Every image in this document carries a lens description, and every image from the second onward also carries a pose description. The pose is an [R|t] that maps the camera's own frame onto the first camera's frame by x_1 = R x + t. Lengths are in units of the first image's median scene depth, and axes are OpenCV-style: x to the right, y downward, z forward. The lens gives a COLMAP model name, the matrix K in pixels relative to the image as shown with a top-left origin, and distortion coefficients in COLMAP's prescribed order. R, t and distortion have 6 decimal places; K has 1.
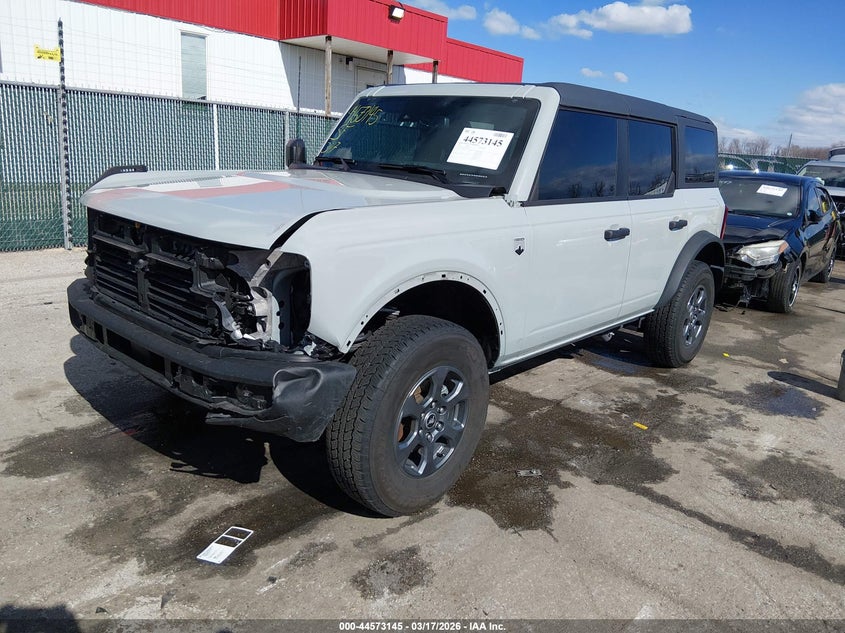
lens RADIAL K [[645.6, 0, 422.5], [0, 645.6, 316.5], [0, 0, 1]] dist [0.099490, -0.202228]
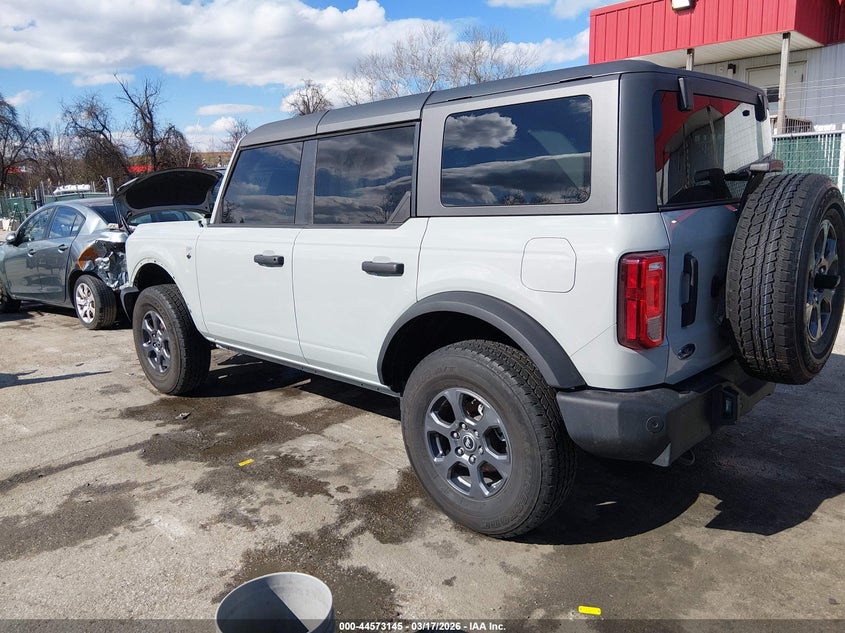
lens RADIAL K [[645.6, 0, 422.5], [0, 645.6, 316.5], [0, 0, 1]] dist [0.099490, -0.202228]
pose [[-0.065546, 0.130262, -0.989311, 1.137139], [-0.215266, 0.966251, 0.141488, -0.209129], [0.974353, 0.222239, -0.035293, 1.148082]]
